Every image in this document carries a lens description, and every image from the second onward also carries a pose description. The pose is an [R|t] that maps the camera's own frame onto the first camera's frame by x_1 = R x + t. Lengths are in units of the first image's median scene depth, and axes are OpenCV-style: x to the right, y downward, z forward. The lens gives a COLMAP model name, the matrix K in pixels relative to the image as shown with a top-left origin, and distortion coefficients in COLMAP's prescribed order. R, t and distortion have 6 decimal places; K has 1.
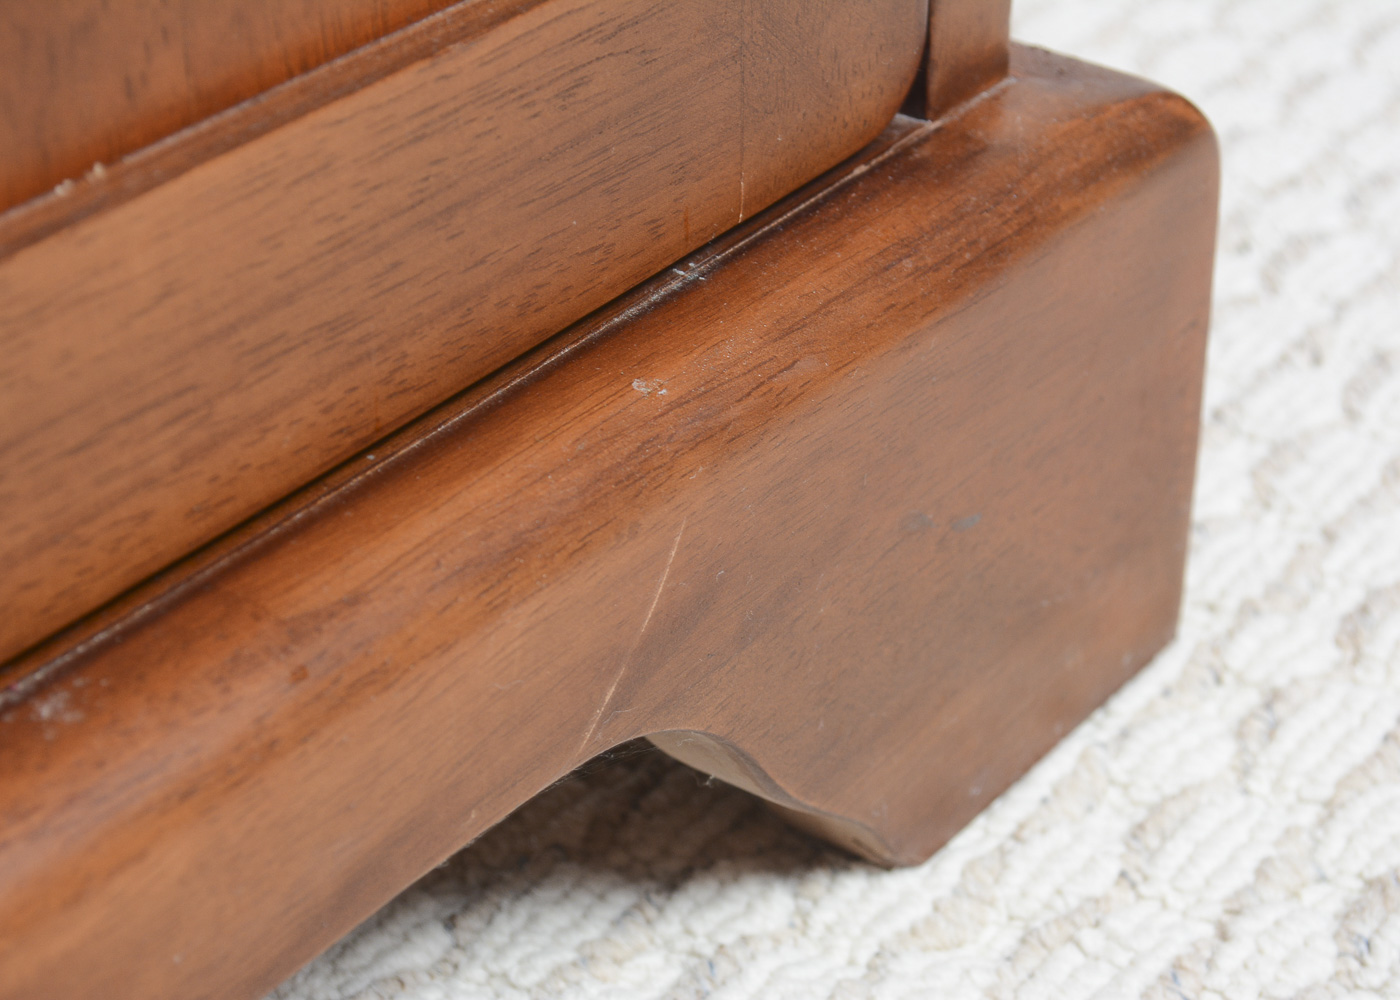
lens RADIAL K [[3212.2, 0, 710.7], [0, 3212.2, 506.4], [0, 0, 1]] dist [0.048206, 0.000000]
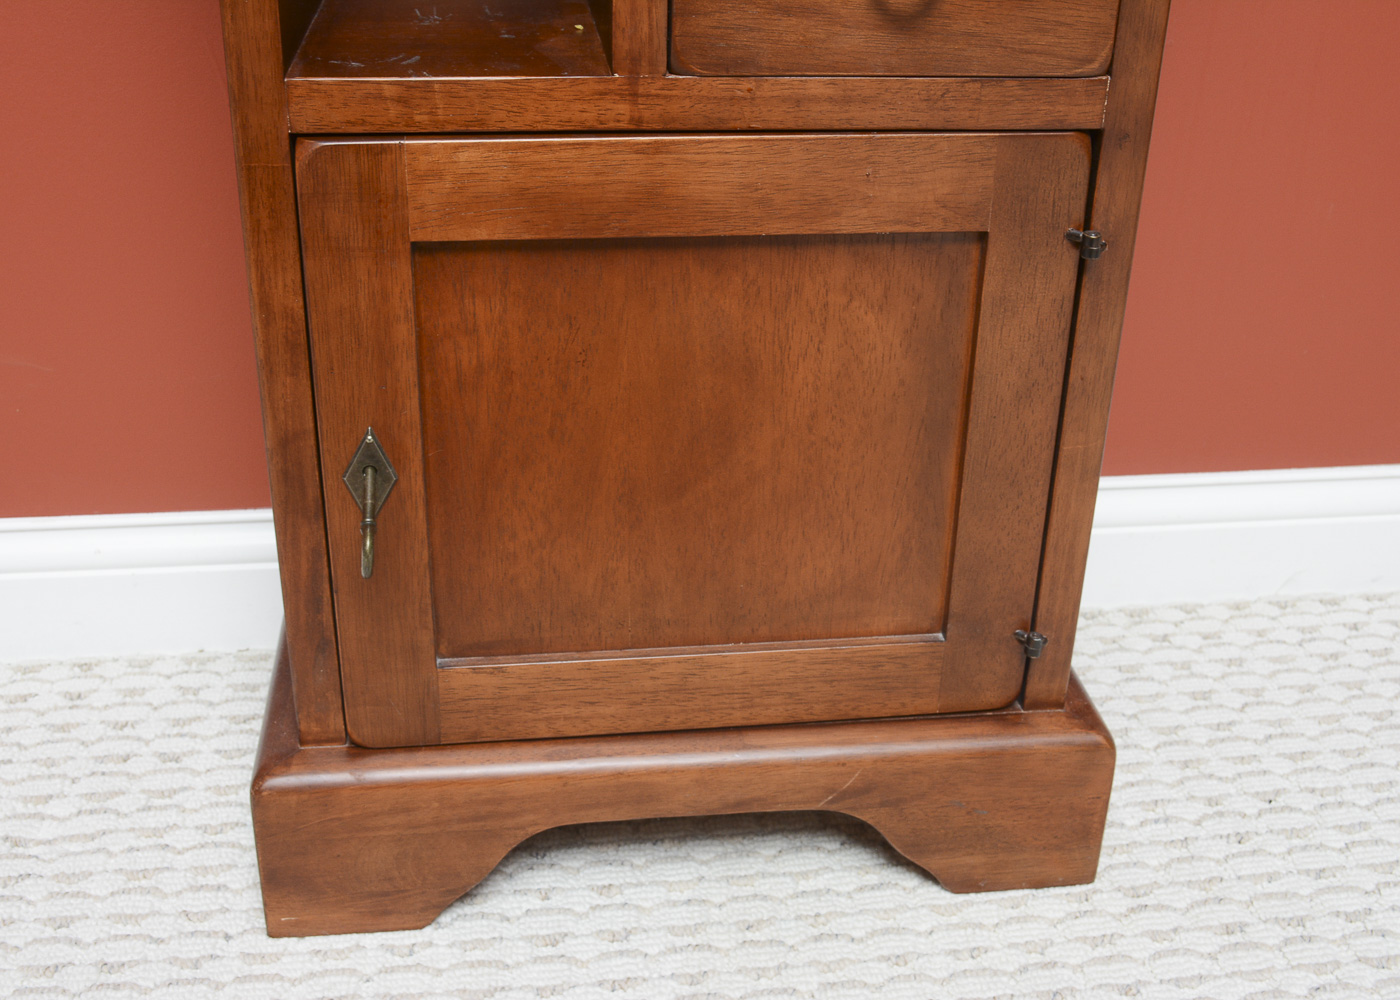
lens RADIAL K [[1591.1, 0, 699.1], [0, 1591.1, 502.3], [0, 0, 1]] dist [-0.048987, 0.000000]
pose [[0.691730, 0.352867, -0.630075, 0.862207], [-0.394748, 0.915364, 0.079264, -0.332656], [0.604718, 0.193892, 0.772478, -0.673960]]
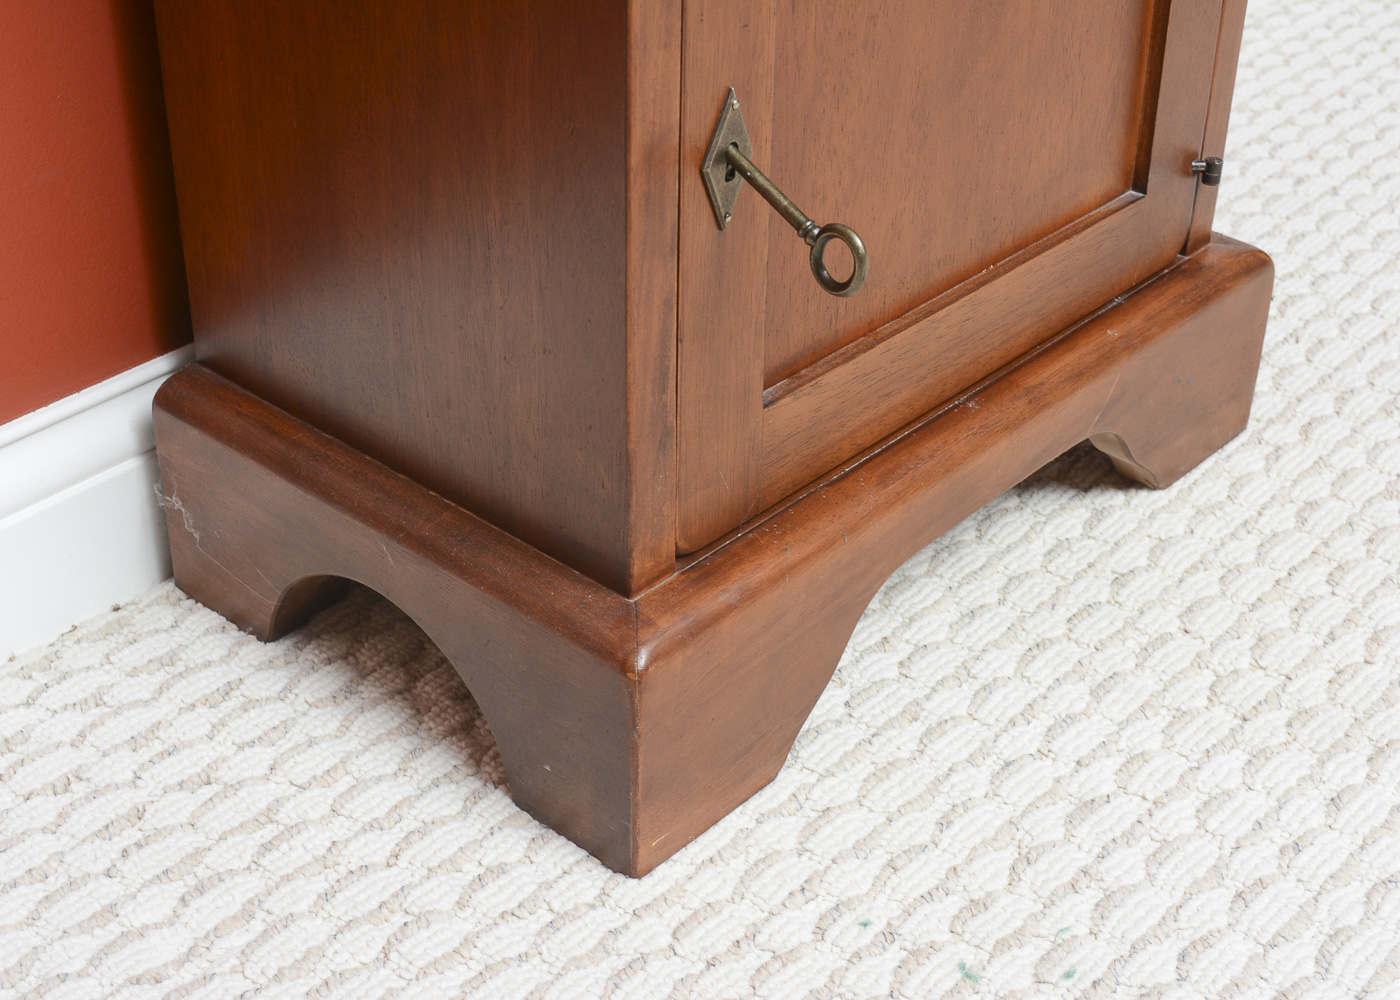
lens RADIAL K [[2138.6, 0, 692.9], [0, 2138.6, 509.1], [0, 0, 1]] dist [-0.008214, 0.000000]
pose [[0.995630, 0.064288, -0.067736, -0.259659], [-0.061765, 0.997340, 0.038702, 0.079425], [0.070044, -0.034349, 0.996952, -1.164248]]
